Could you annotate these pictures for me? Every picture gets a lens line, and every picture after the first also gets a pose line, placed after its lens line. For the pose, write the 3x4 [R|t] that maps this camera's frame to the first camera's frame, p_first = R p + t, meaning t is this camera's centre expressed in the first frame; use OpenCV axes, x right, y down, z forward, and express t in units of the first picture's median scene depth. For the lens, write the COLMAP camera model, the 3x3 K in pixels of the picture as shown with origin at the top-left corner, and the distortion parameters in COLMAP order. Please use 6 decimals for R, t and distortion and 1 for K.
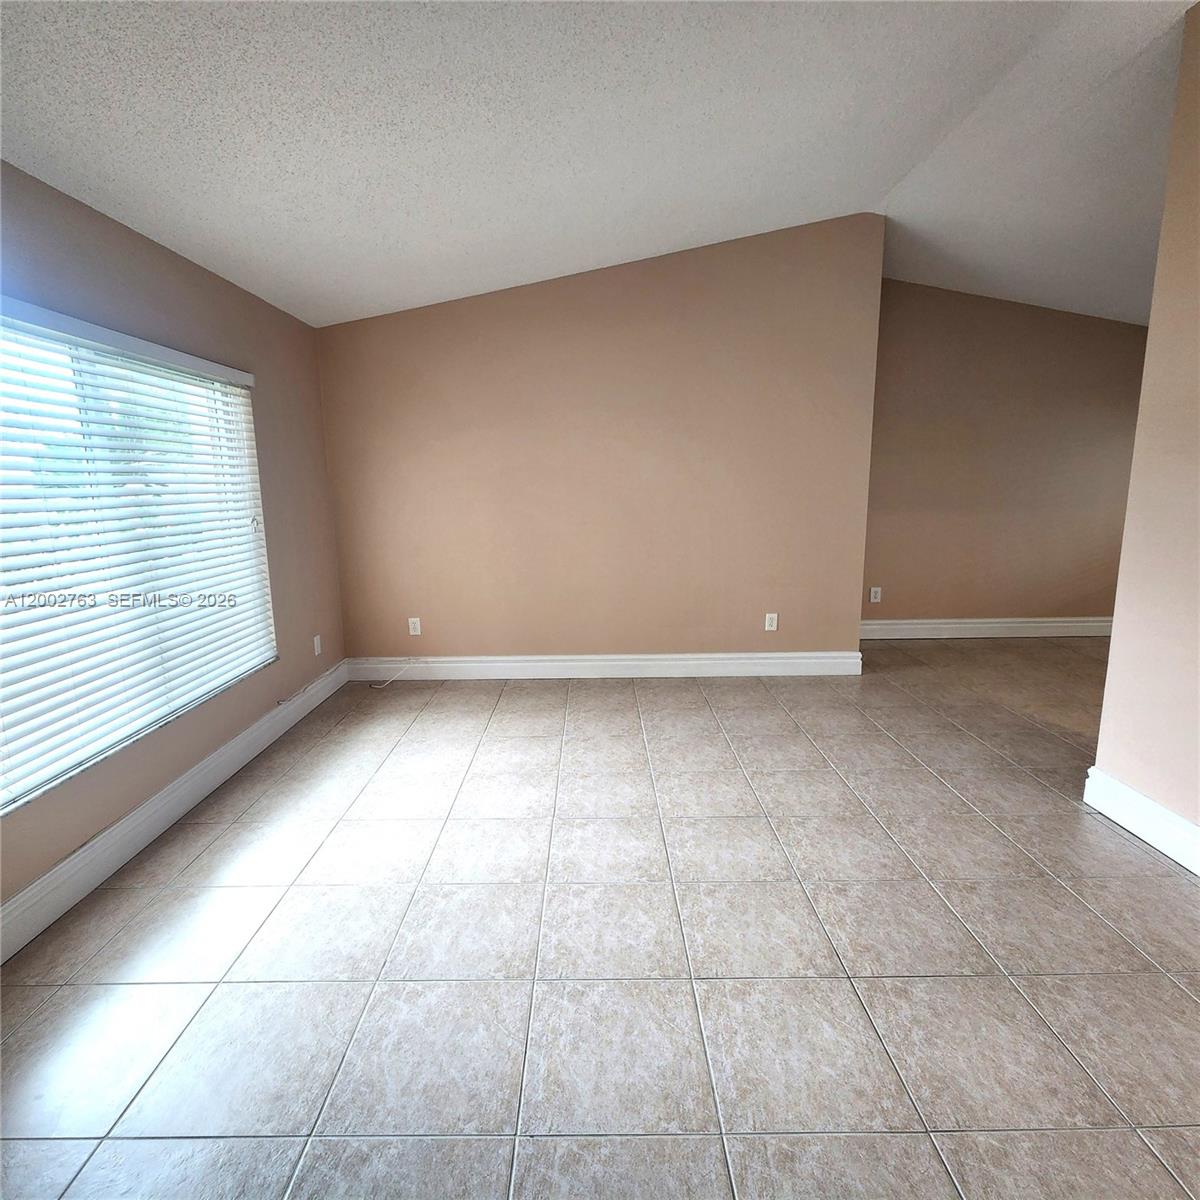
lens RADIAL K [[654.0, 0, 599.6], [0, 654.0, 587.1], [0, 0, 1]] dist [-0.000880, -0.001715]
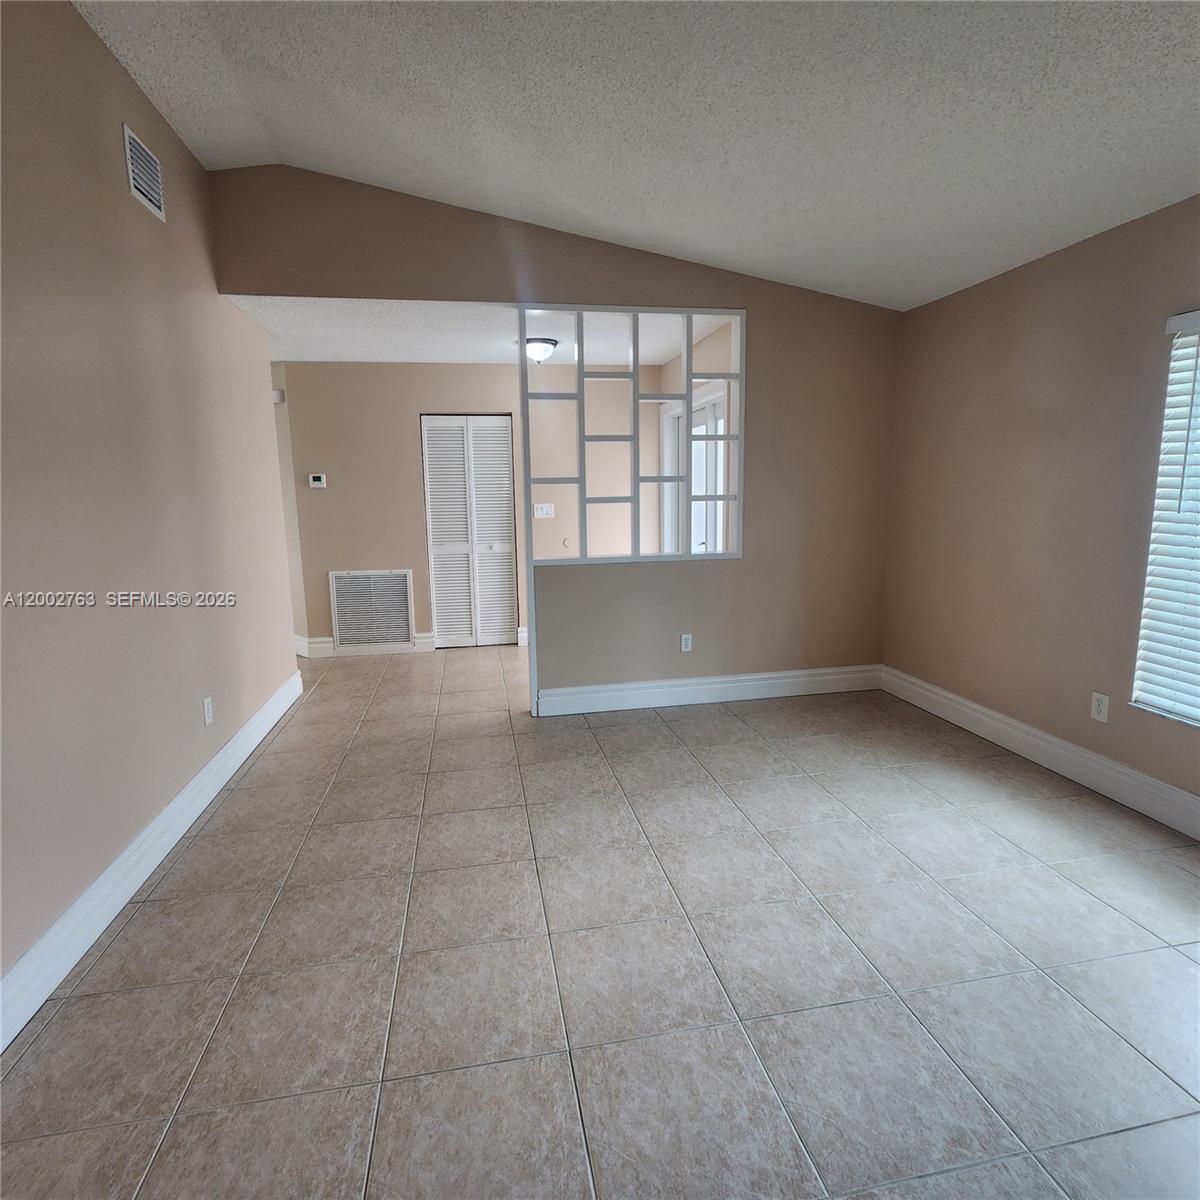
lens RADIAL K [[673.6, 0, 591.5], [0, 673.6, 600.4], [0, 0, 1]] dist [-0.004962, 0.001714]
pose [[-0.985224, 0.058537, -0.160957, 0.380109], [0.004080, 0.947535, 0.319626, -0.279397], [0.171222, 0.314247, -0.933773, 1.767900]]
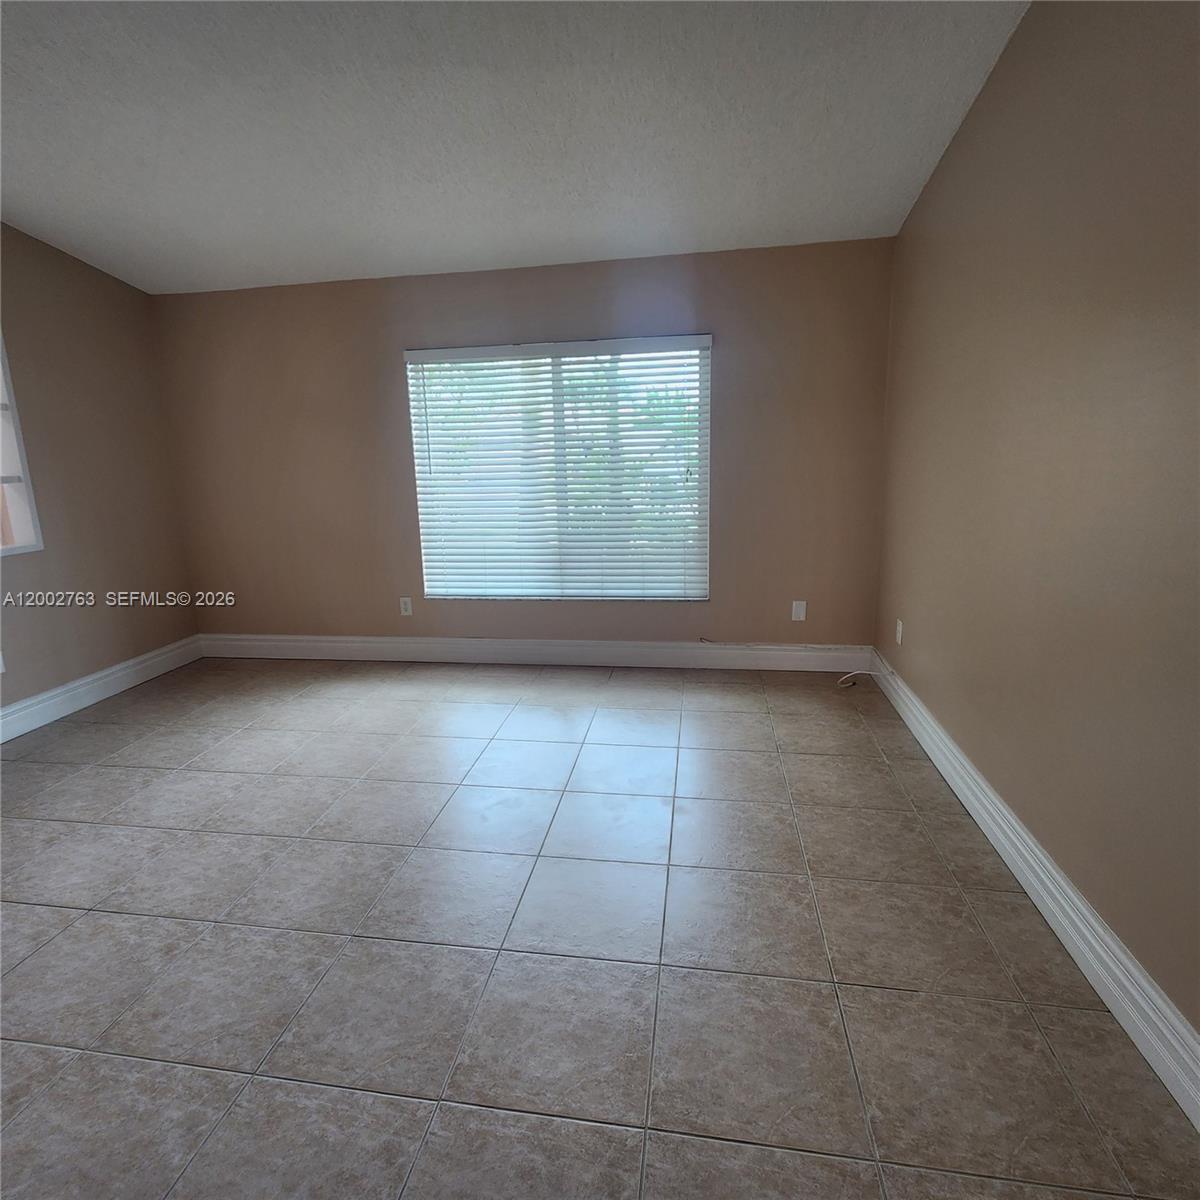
lens RADIAL K [[673.6, 0, 591.5], [0, 673.6, 600.4], [0, 0, 1]] dist [-0.004962, 0.001714]
pose [[-0.171747, 0.235324, -0.956622, 0.998610], [-0.125815, 0.957860, 0.258216, -0.256523], [0.977074, 0.164705, -0.134903, 1.576696]]
